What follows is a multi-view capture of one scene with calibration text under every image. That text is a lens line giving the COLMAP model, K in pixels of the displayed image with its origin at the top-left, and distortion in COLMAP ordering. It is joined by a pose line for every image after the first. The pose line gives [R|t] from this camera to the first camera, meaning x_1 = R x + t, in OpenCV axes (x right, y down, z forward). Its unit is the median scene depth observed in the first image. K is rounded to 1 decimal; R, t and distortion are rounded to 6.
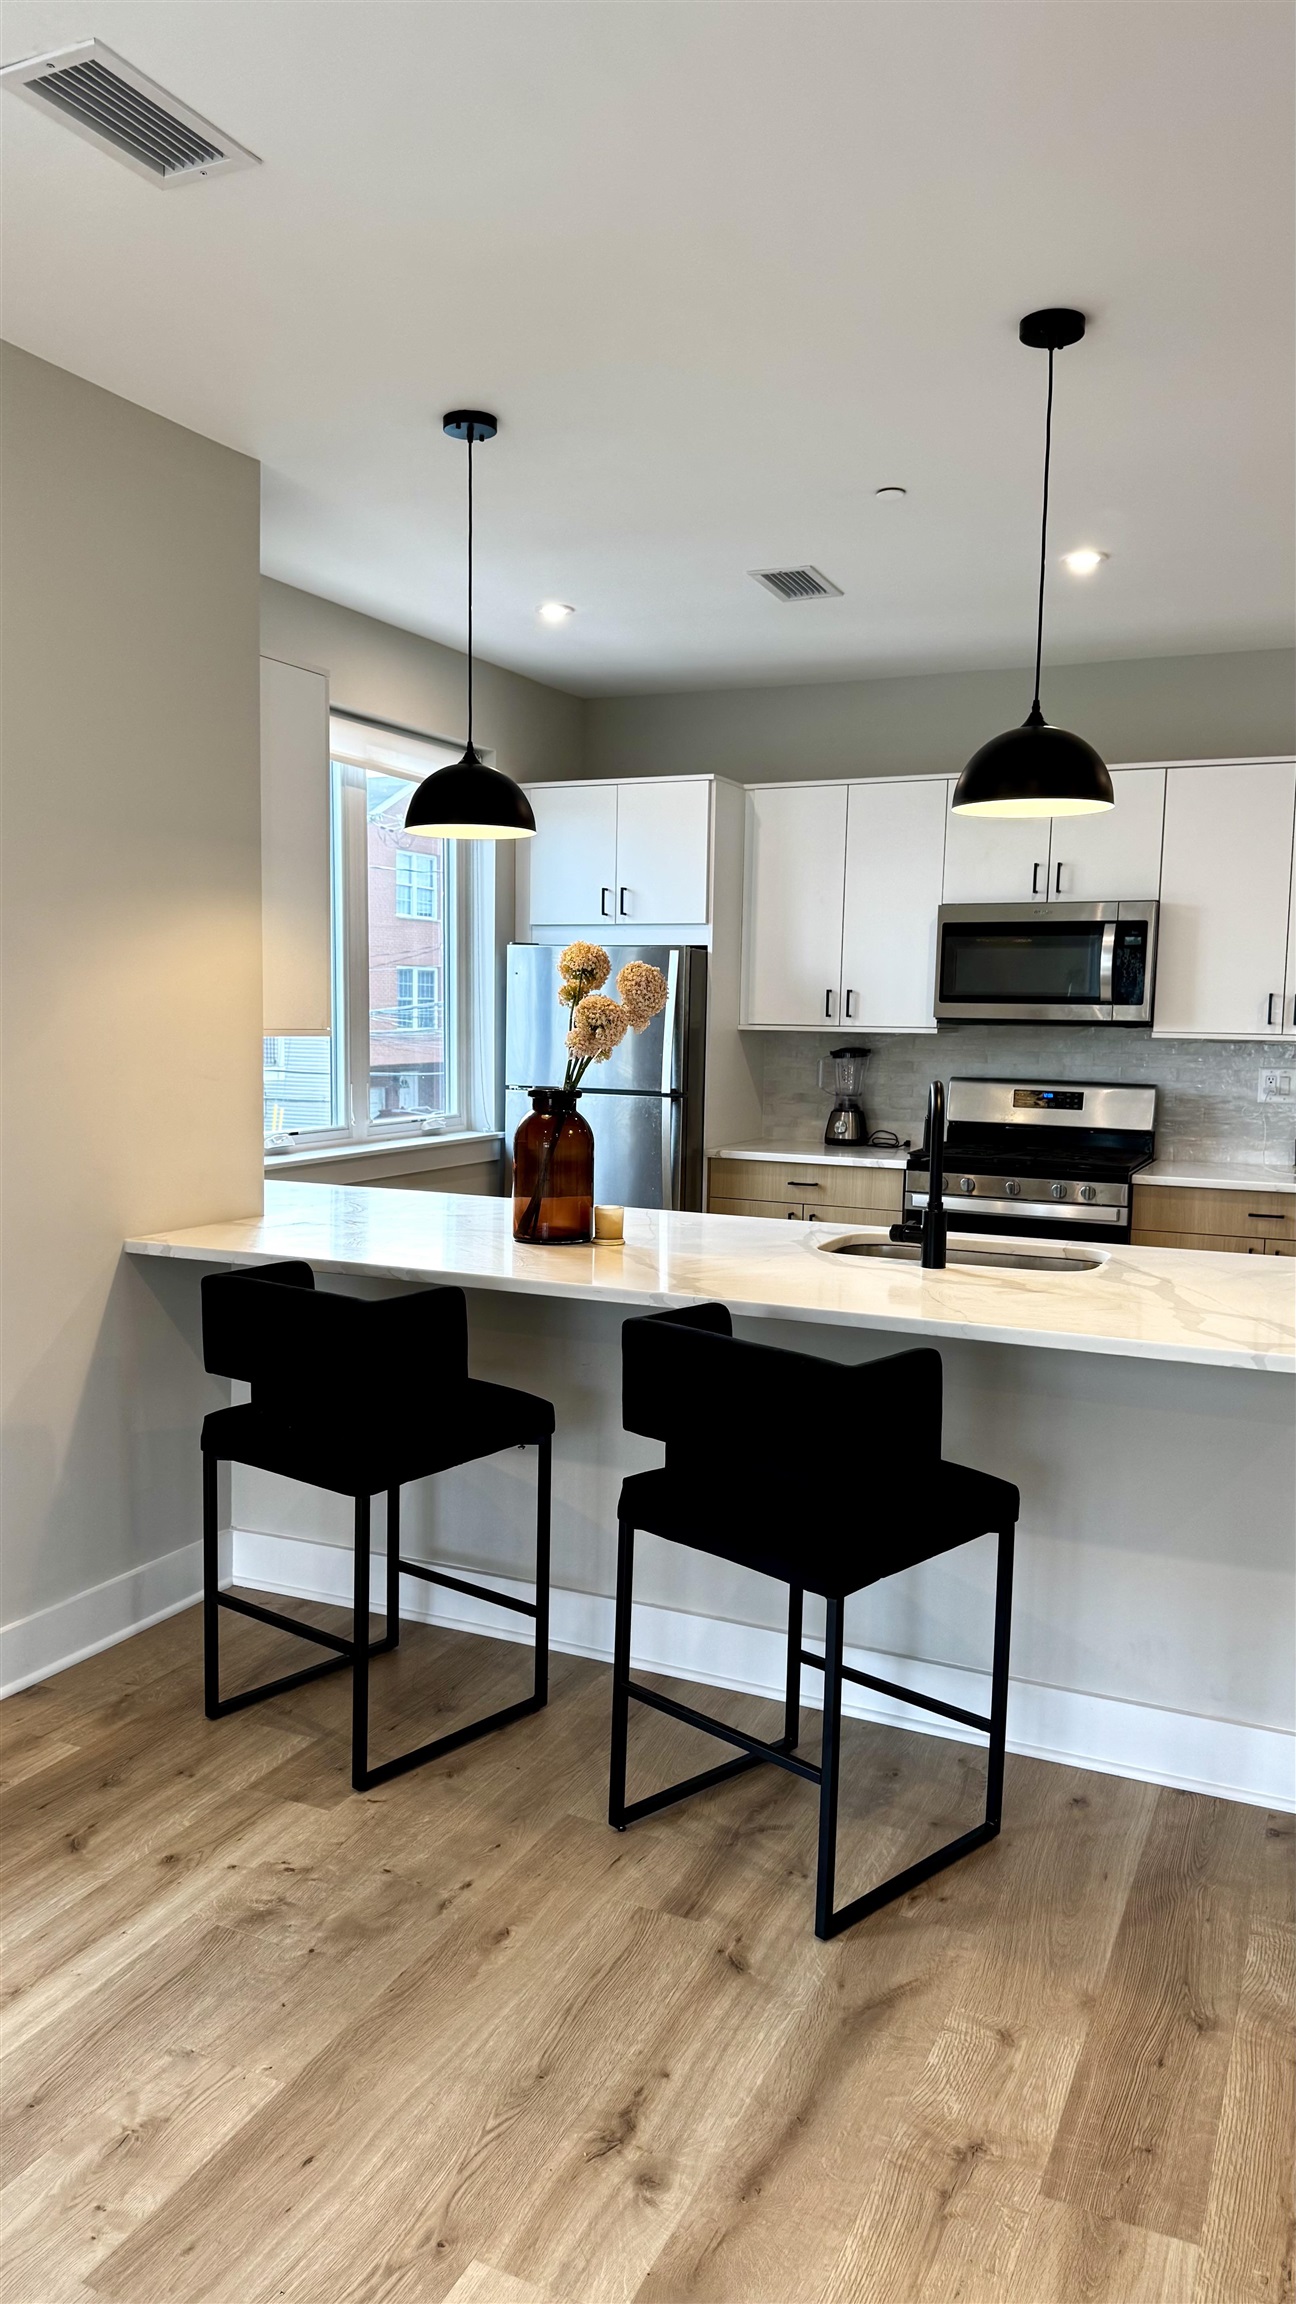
lens RADIAL K [[1574.7, 0, 635.1], [0, 1574.7, 1175.2], [0, 0, 1]] dist [0.085905, -0.113551]
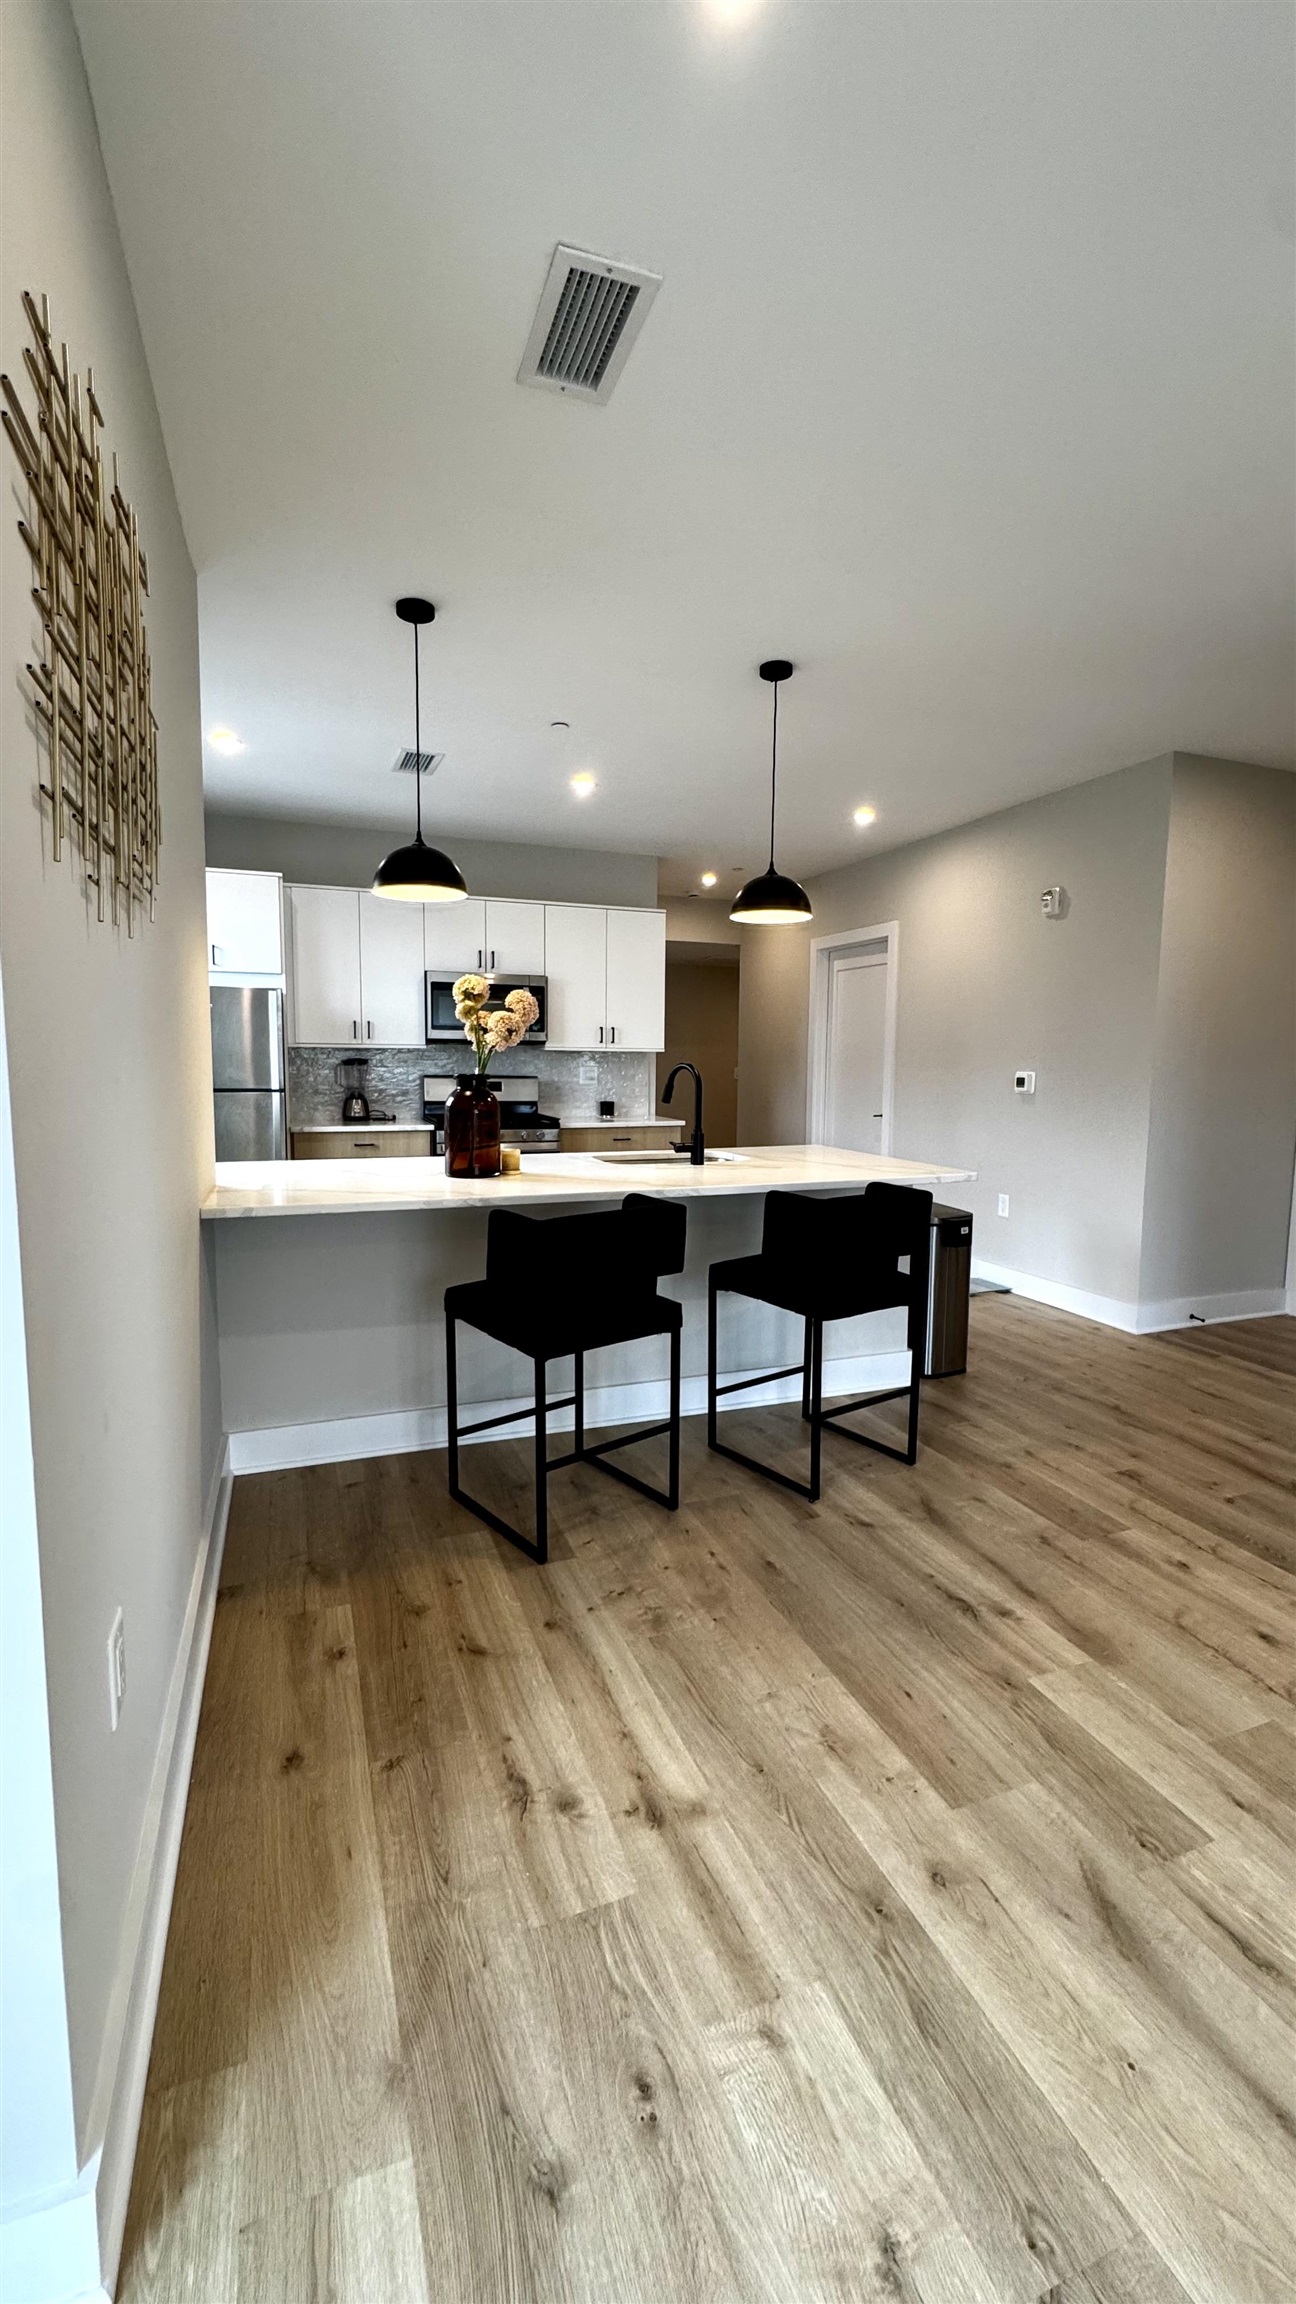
lens RADIAL K [[900.8, 0, 636.5], [0, 900.8, 1168.3], [0, 0, 1]] dist [-0.006494, -0.000085]
pose [[0.705697, -0.095596, 0.702035, -0.356304], [0.076819, 0.995338, 0.058316, -0.002605], [-0.704337, 0.012776, 0.709751, 0.185639]]
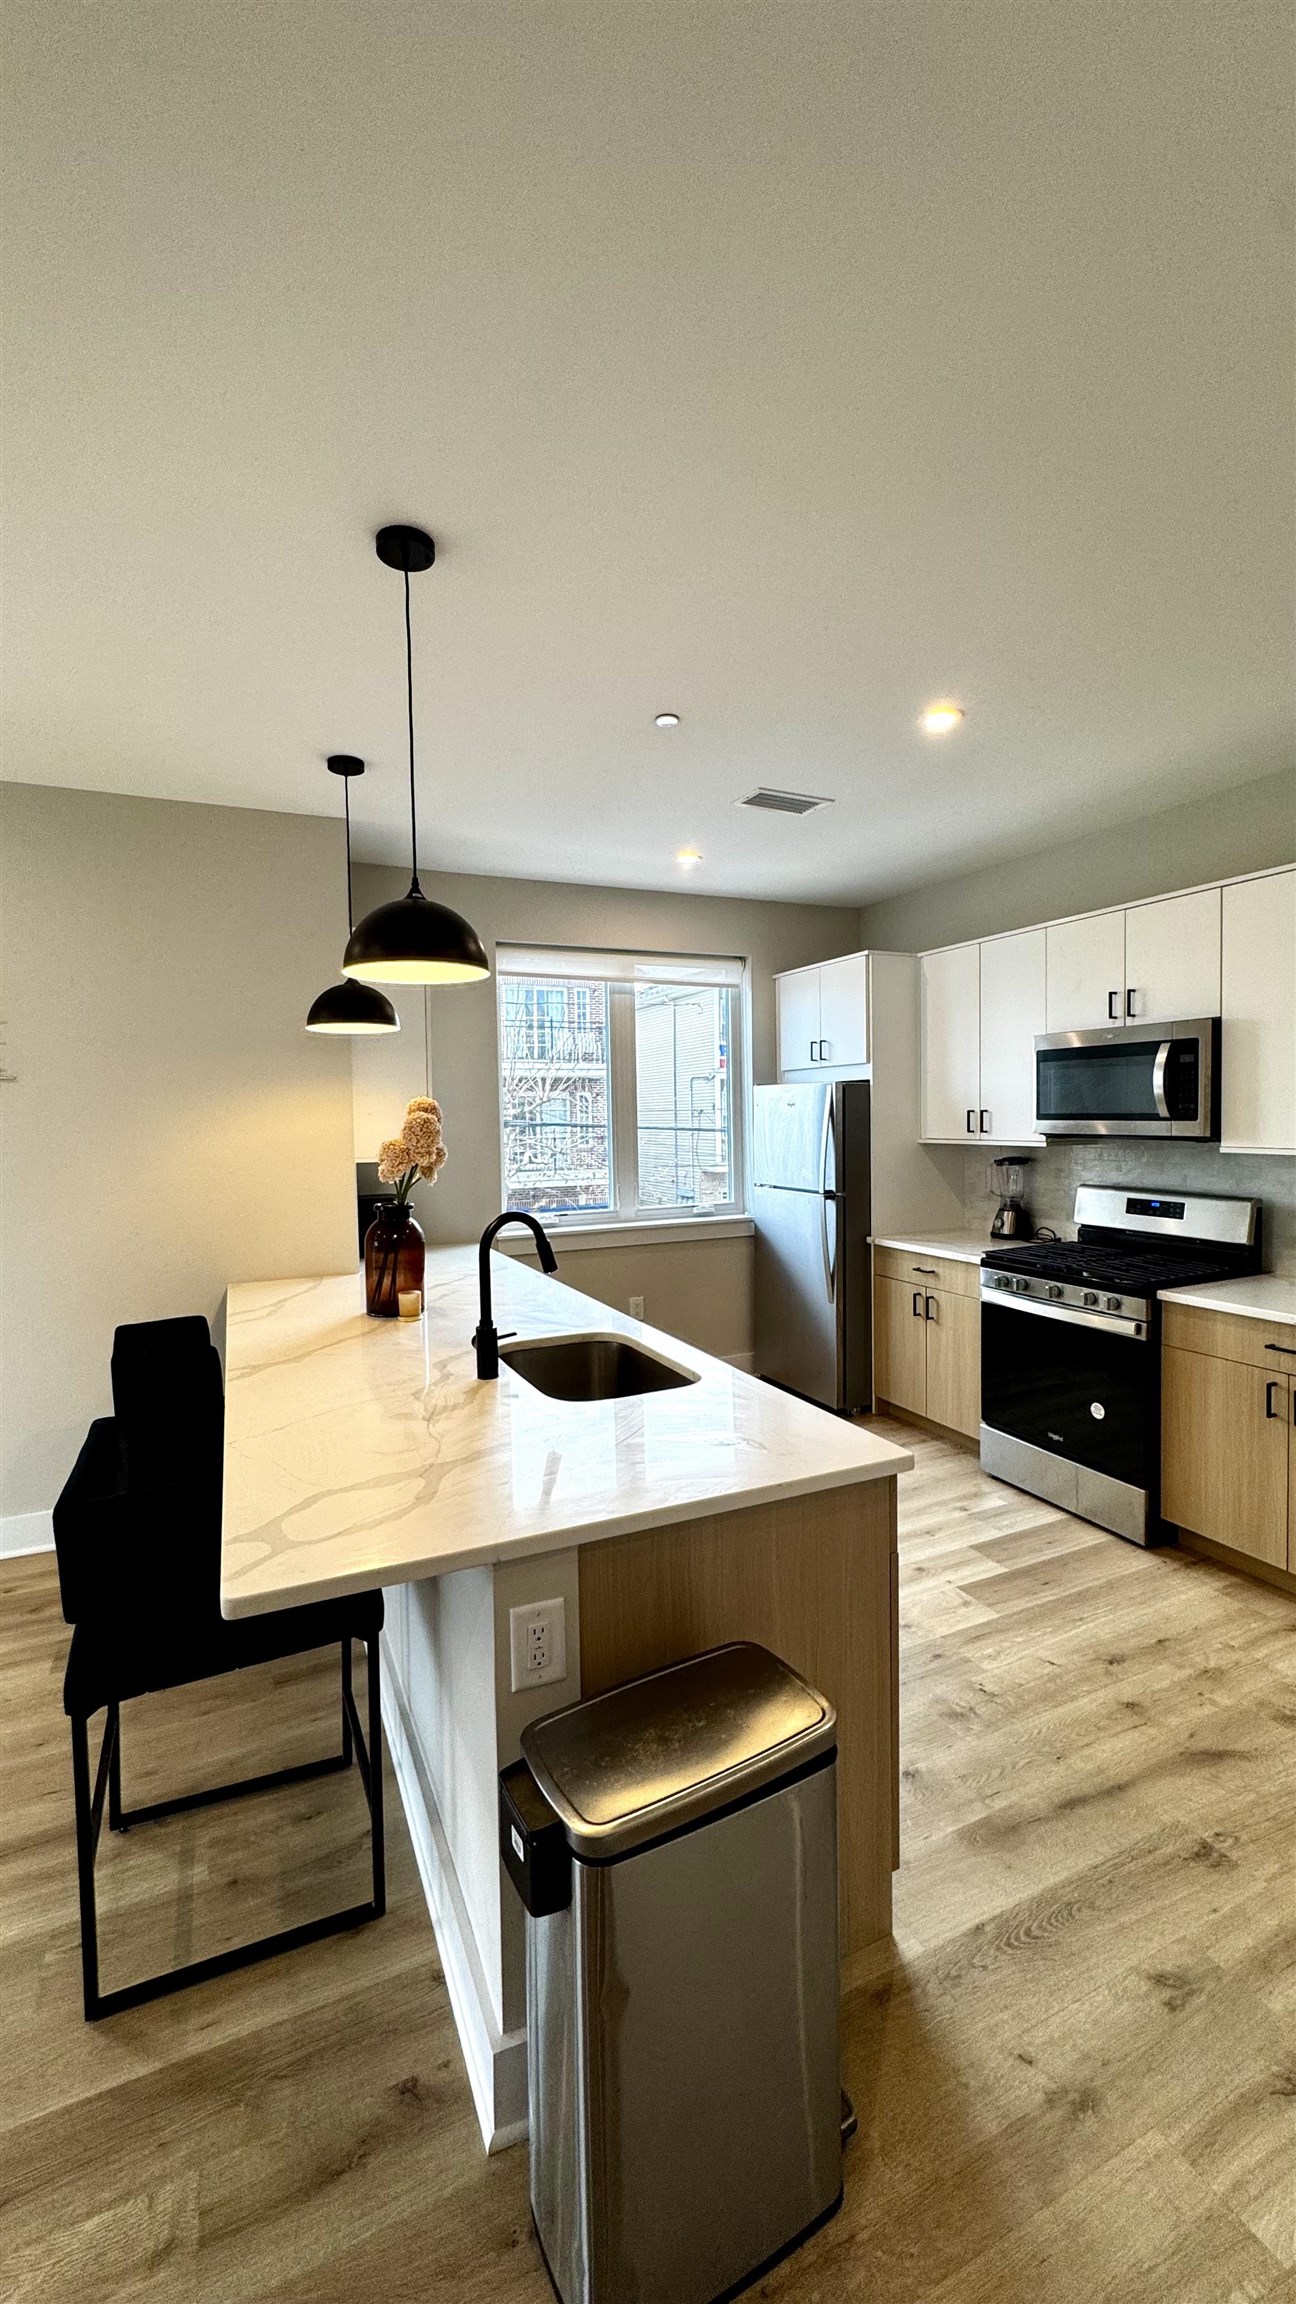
lens RADIAL K [[923.4, 0, 652.6], [0, 923.4, 1148.4], [0, 0, 1]] dist [-0.002890, 0.000144]
pose [[0.780441, -0.005194, -0.625208, 0.414175], [-0.037644, 0.997761, -0.055279, -0.044200], [0.624096, 0.066677, 0.778498, 0.329463]]
